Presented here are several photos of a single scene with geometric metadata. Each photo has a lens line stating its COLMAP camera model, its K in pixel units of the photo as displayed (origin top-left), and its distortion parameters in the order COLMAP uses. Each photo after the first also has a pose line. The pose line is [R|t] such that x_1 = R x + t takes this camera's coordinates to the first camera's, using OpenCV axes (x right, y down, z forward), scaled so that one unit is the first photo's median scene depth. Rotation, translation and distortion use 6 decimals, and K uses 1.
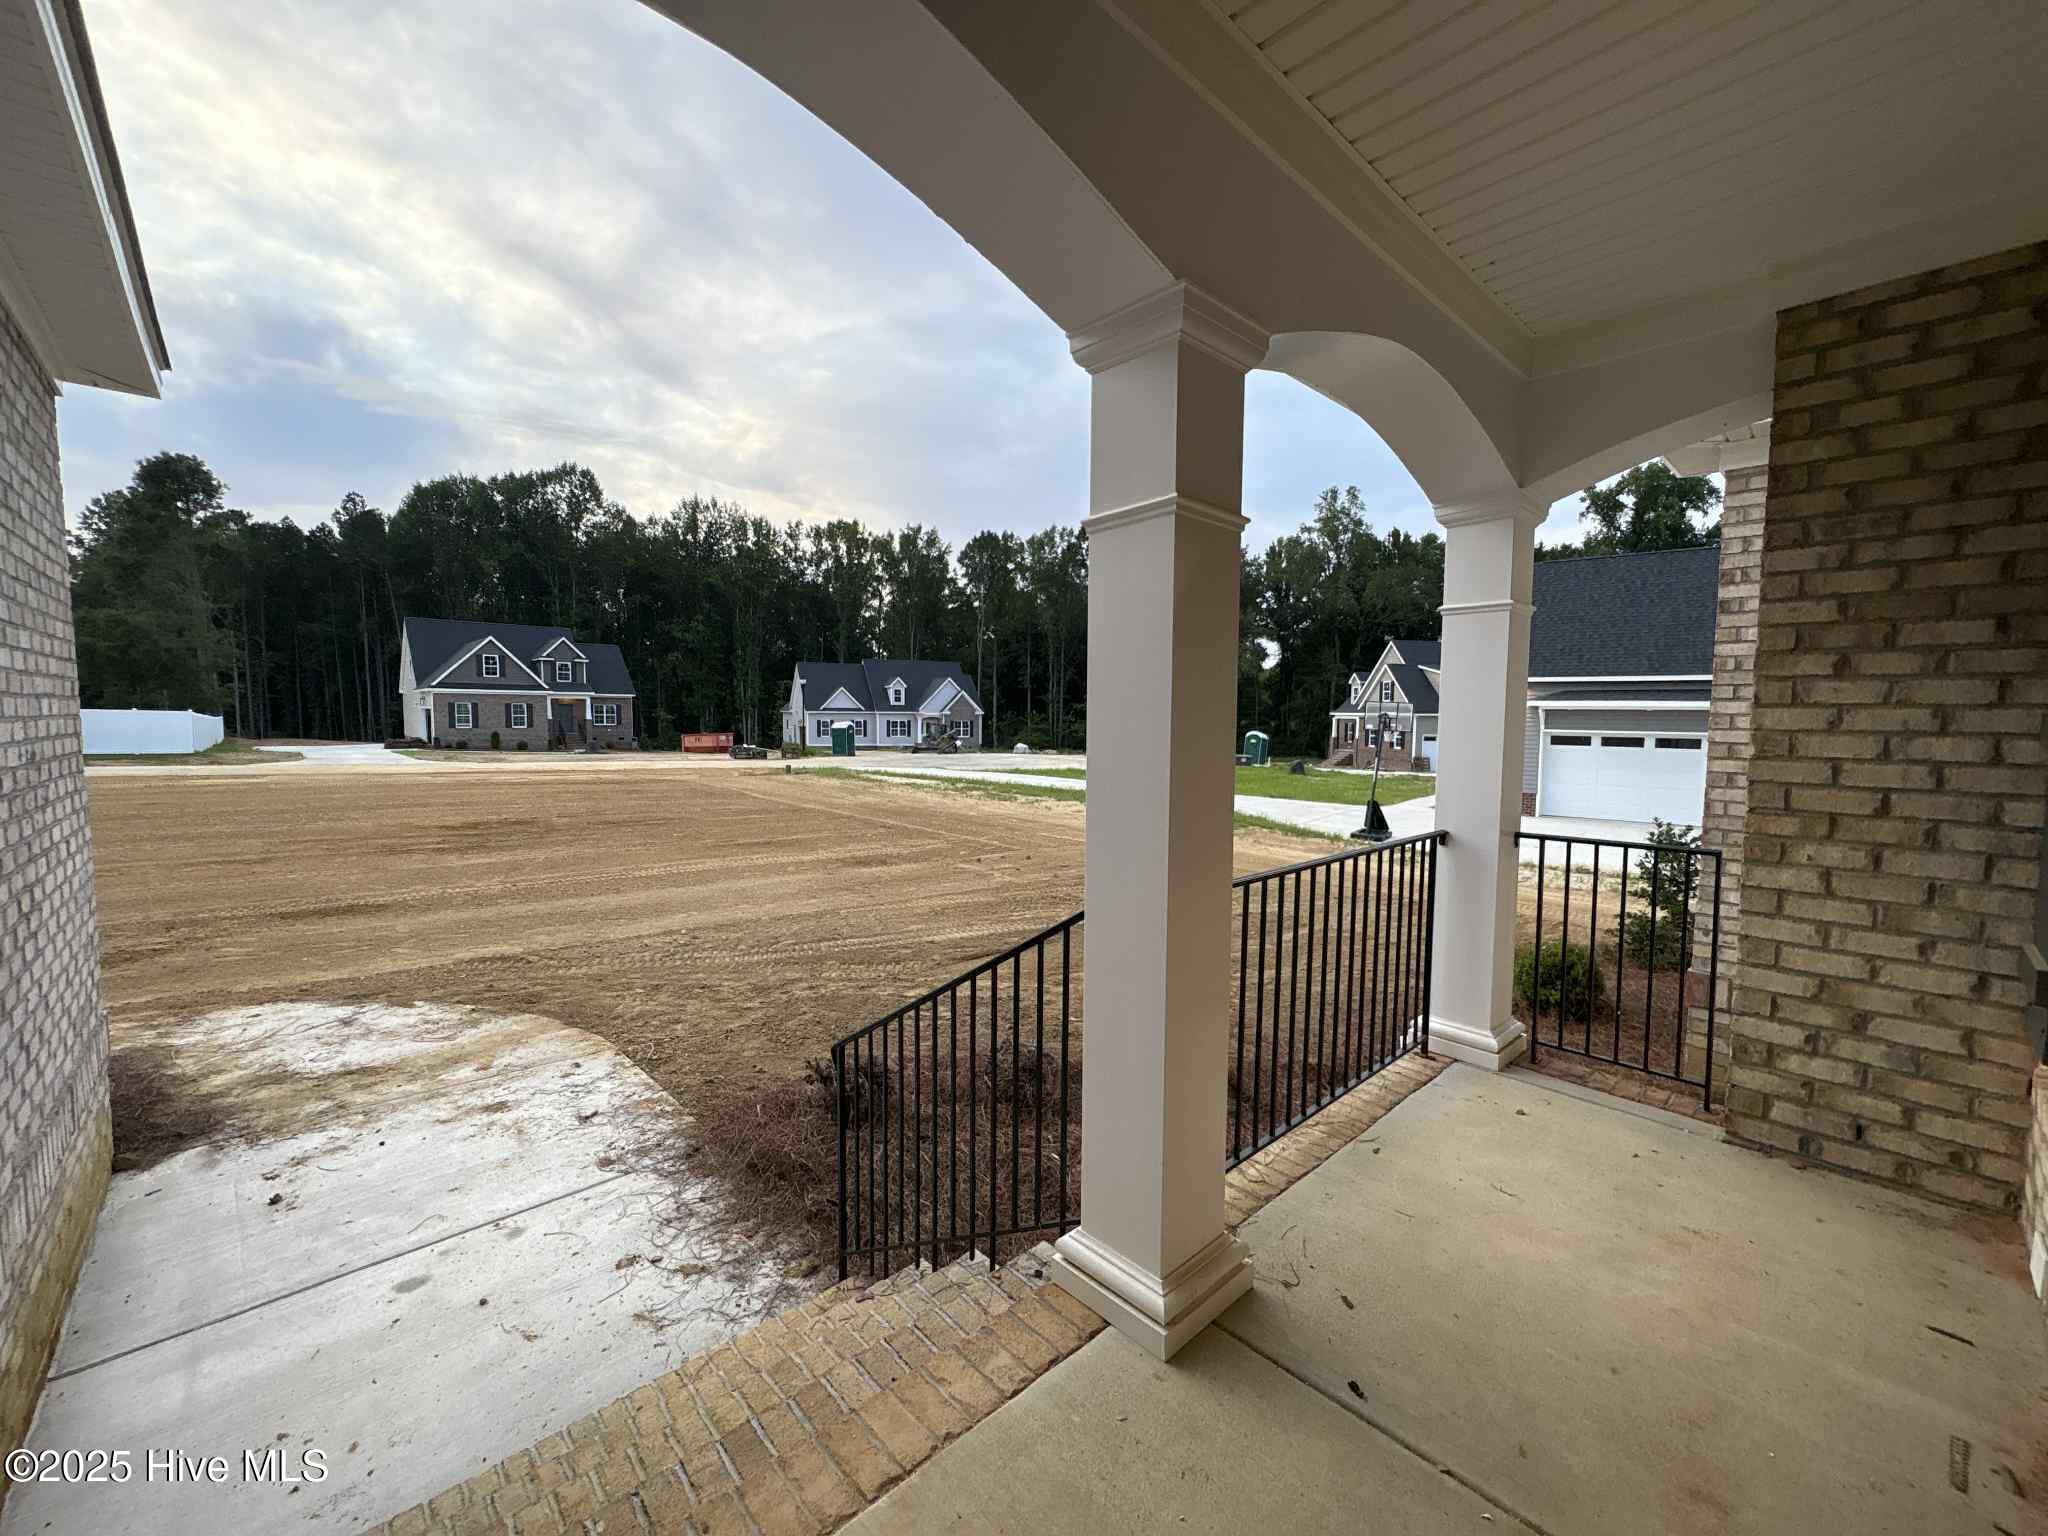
lens RADIAL K [[816.5, 0, 1024.3], [0, 816.5, 762.7], [0, 0, 1]] dist [-0.000163, 0.000233]
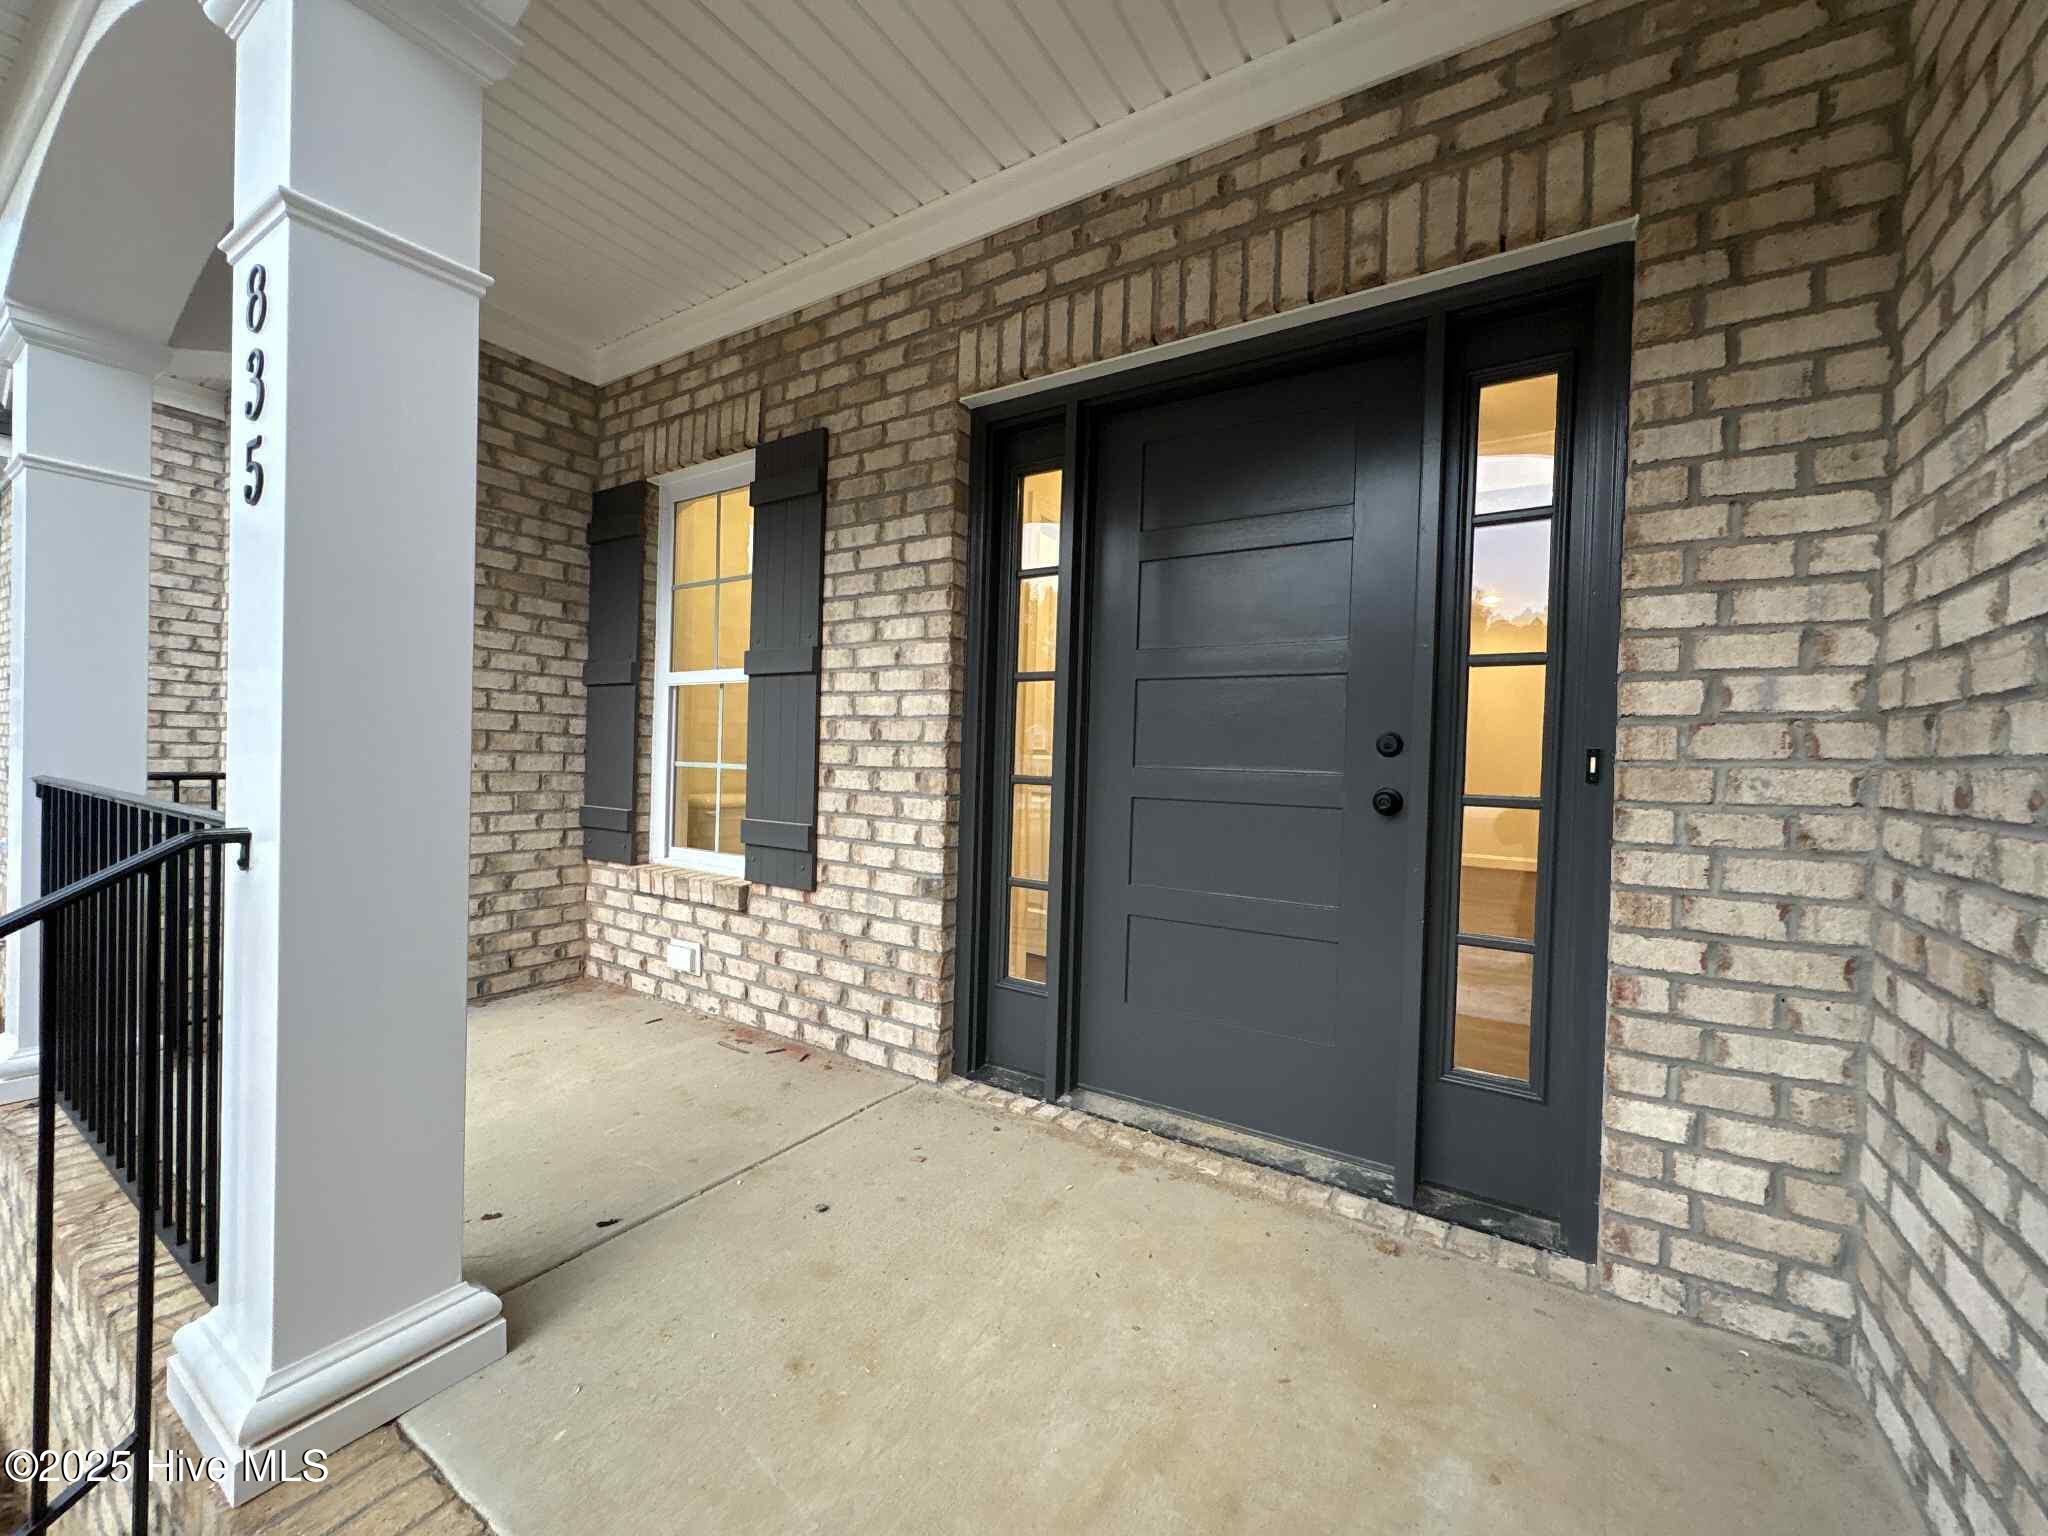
lens RADIAL K [[816.5, 0, 1022.1], [0, 816.5, 766.7], [0, 0, 1]] dist [-0.000163, 0.000233]
pose [[-0.243161, -0.027716, 0.969590, -0.375513], [0.028184, 0.998968, 0.035624, 0.072269], [-0.969576, 0.035990, -0.242129, 0.354274]]
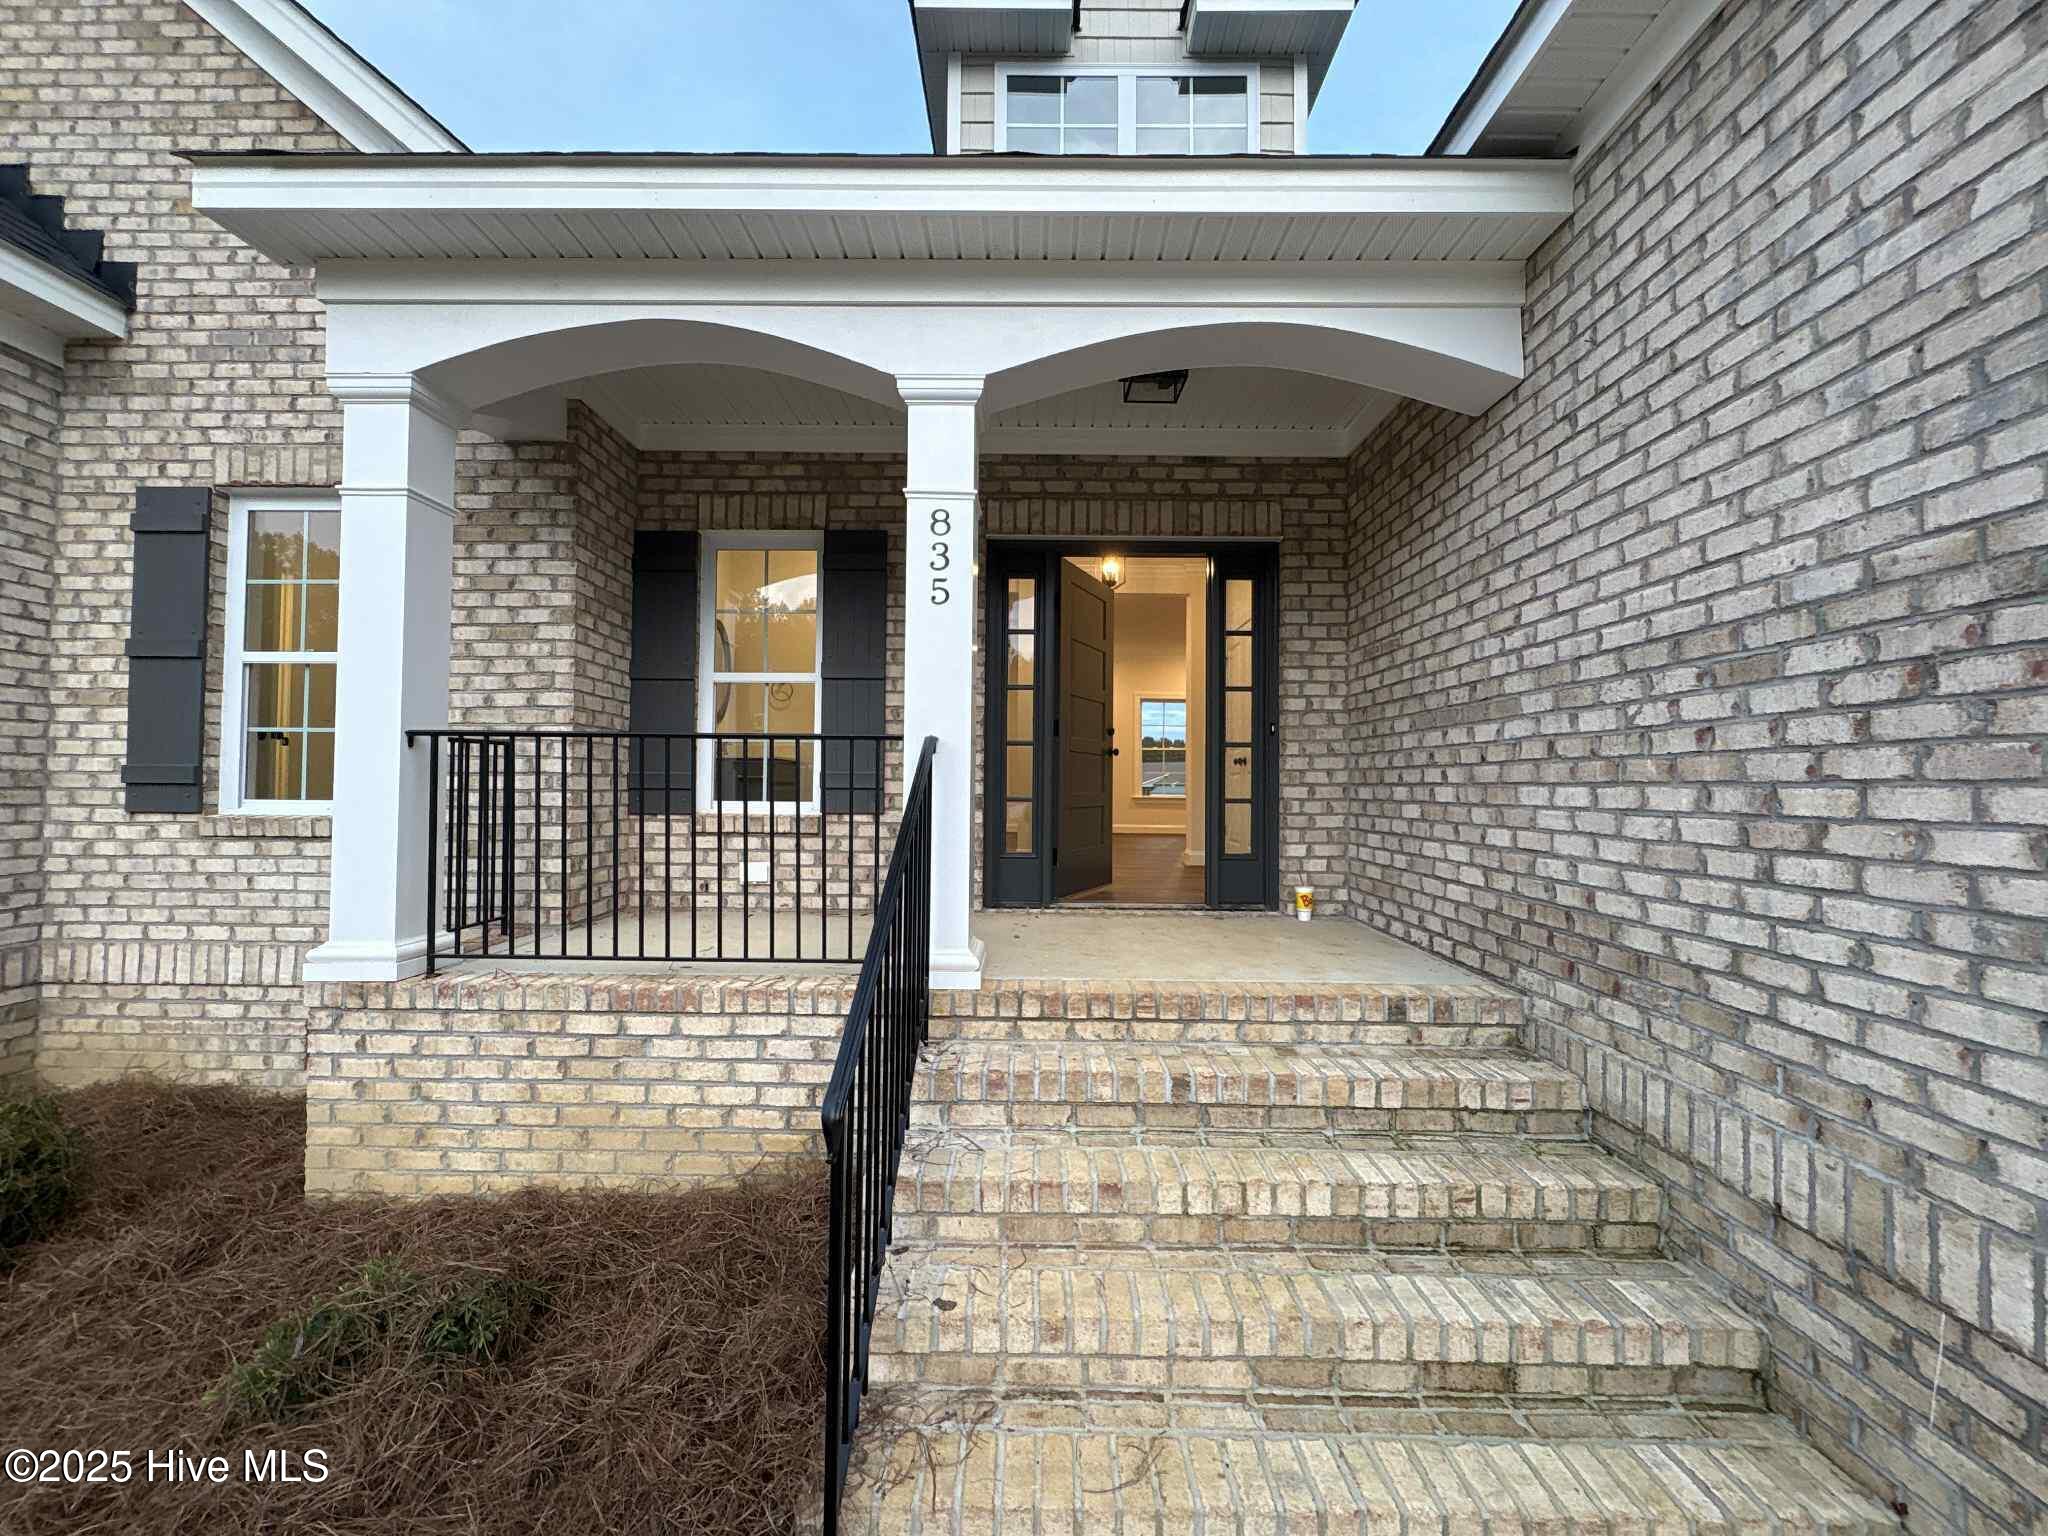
lens RADIAL K [[816.5, 0, 1030.8], [0, 816.5, 763.7], [0, 0, 1]] dist [-0.000163, 0.000233]
pose [[-0.727609, 0.003358, 0.685984, -0.626127], [0.026599, 0.999374, 0.023321, 0.115997], [-0.685476, 0.035215, -0.727243, 1.190134]]
